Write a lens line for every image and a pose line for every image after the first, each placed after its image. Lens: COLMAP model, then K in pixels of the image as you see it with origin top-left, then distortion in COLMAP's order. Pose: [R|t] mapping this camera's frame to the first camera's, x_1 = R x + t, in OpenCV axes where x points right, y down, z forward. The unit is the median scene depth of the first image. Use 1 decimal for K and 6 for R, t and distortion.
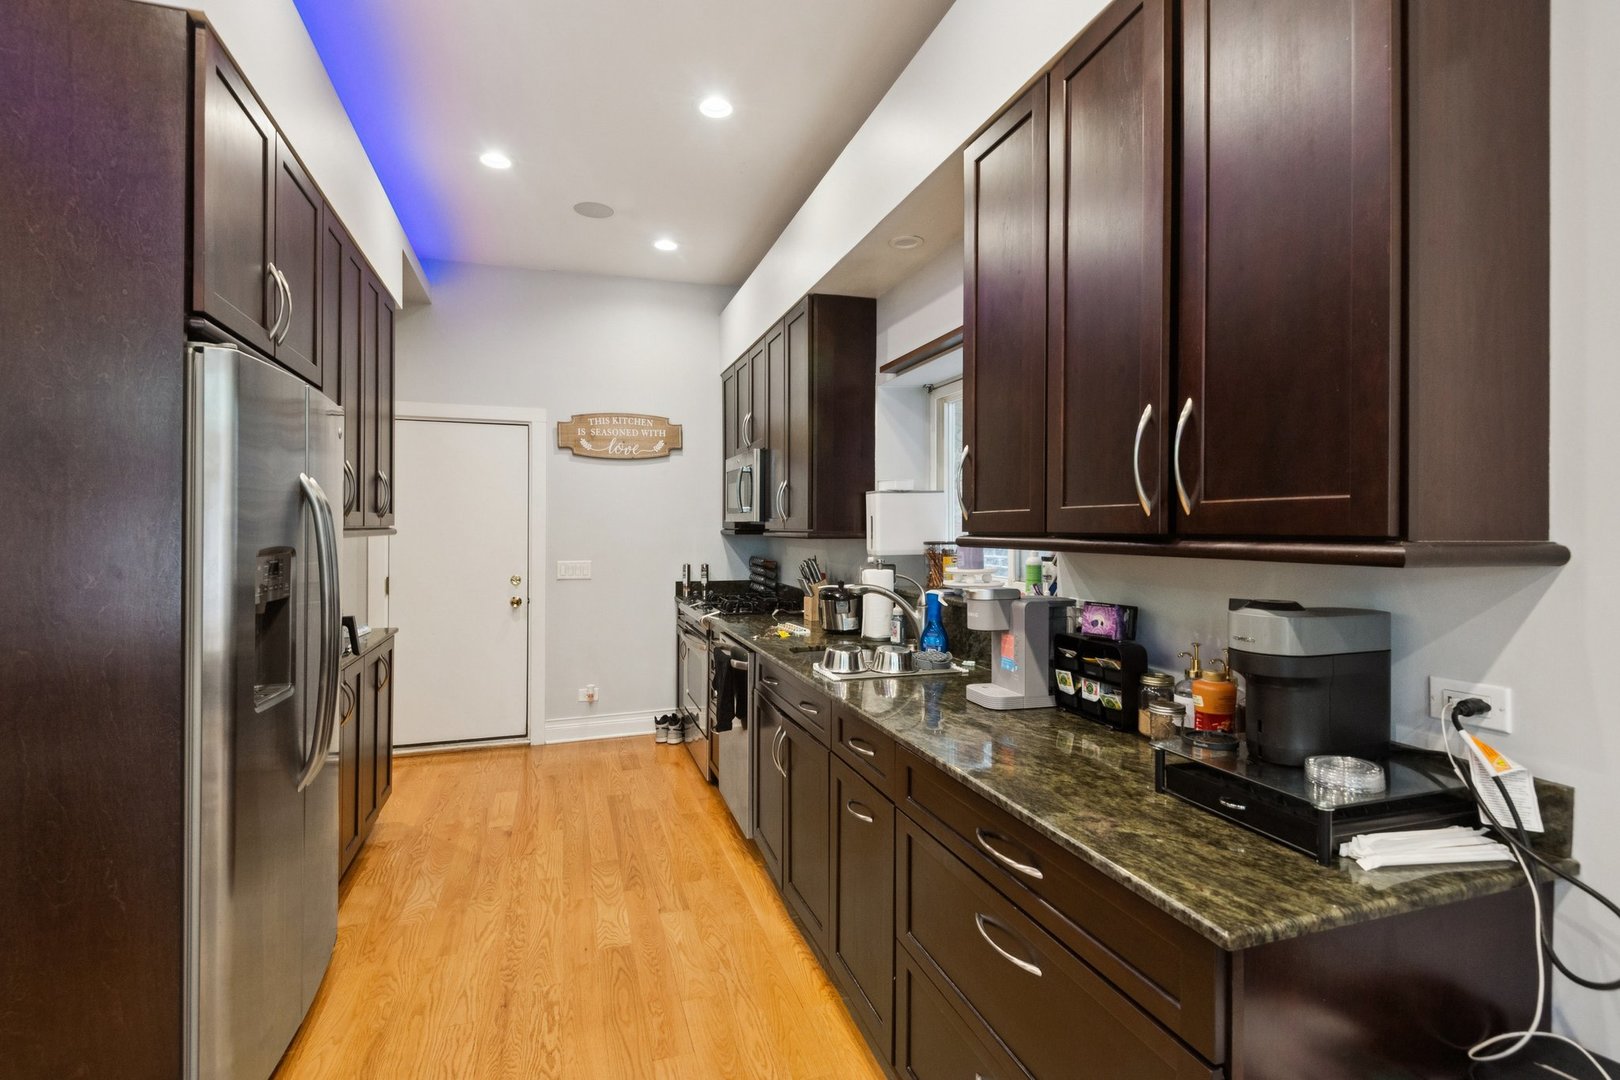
lens RADIAL K [[753.1, 0, 812.2], [0, 753.1, 531.3], [0, 0, 1]] dist [0.010335, -0.006250]
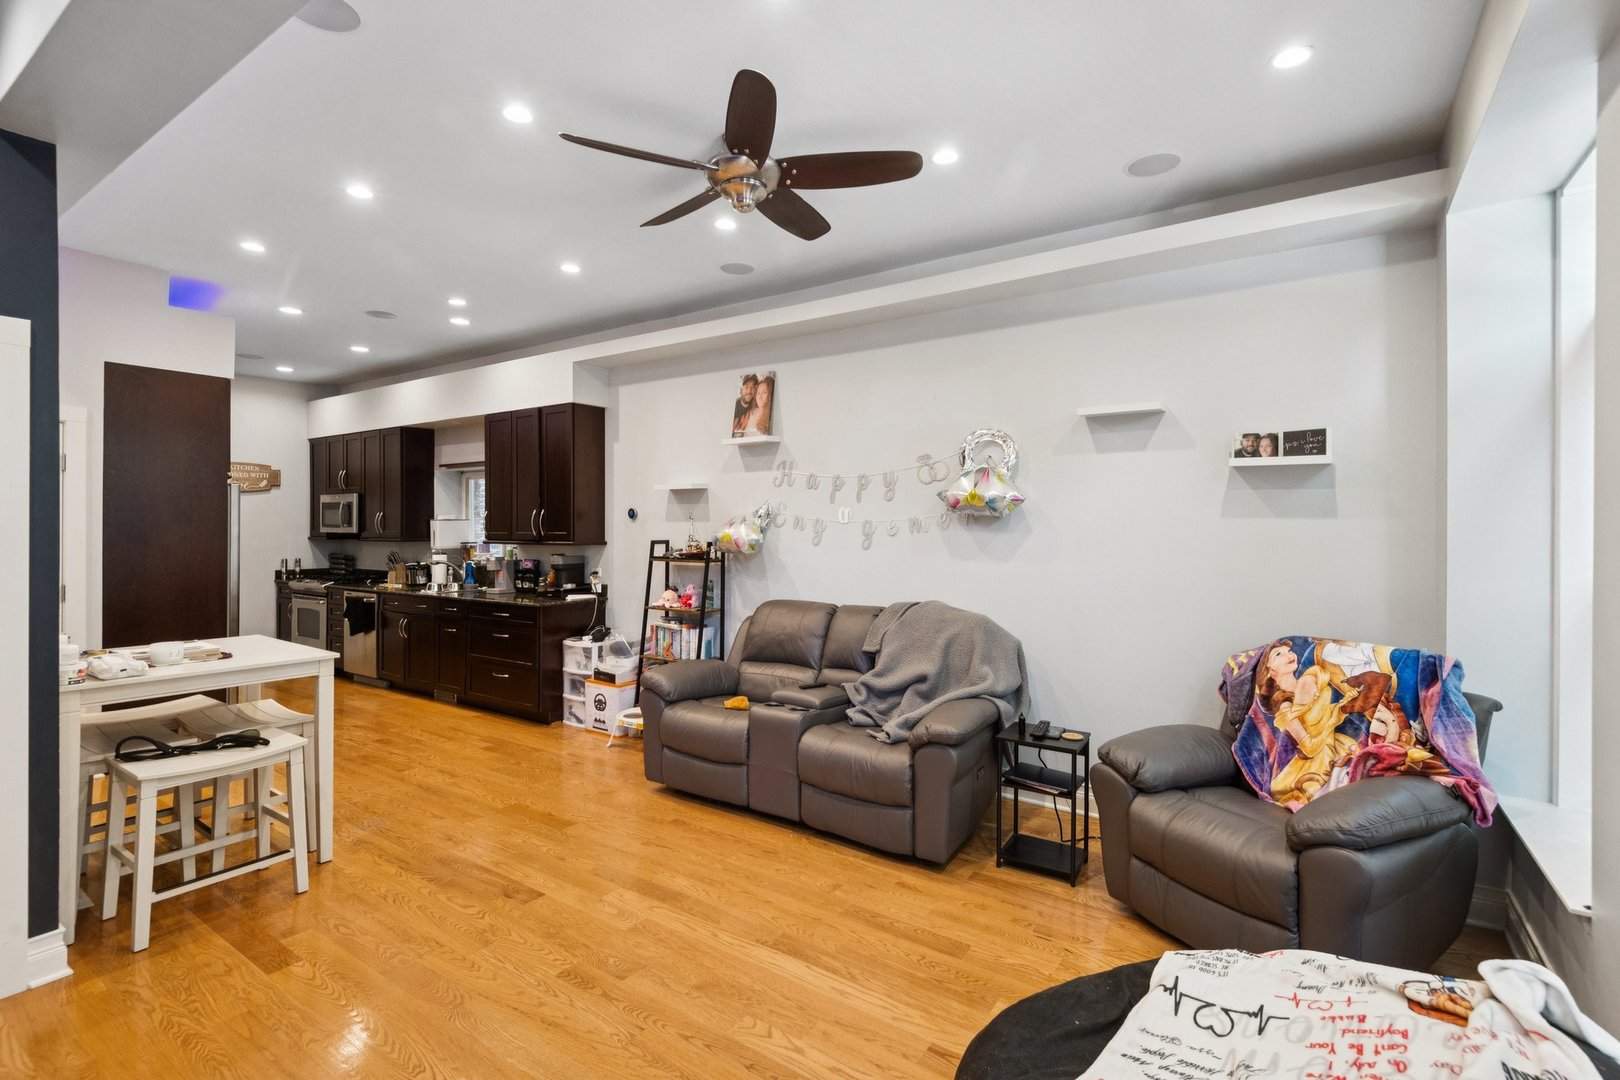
lens RADIAL K [[753.1, 0, 811.4], [0, 753.1, 530.2], [0, 0, 1]] dist [0.010335, -0.006250]
pose [[0.794467, -0.006565, 0.607272, -0.412937], [0.005517, 0.999978, 0.003592, -0.026081], [-0.607282, 0.000497, 0.794486, -1.523574]]
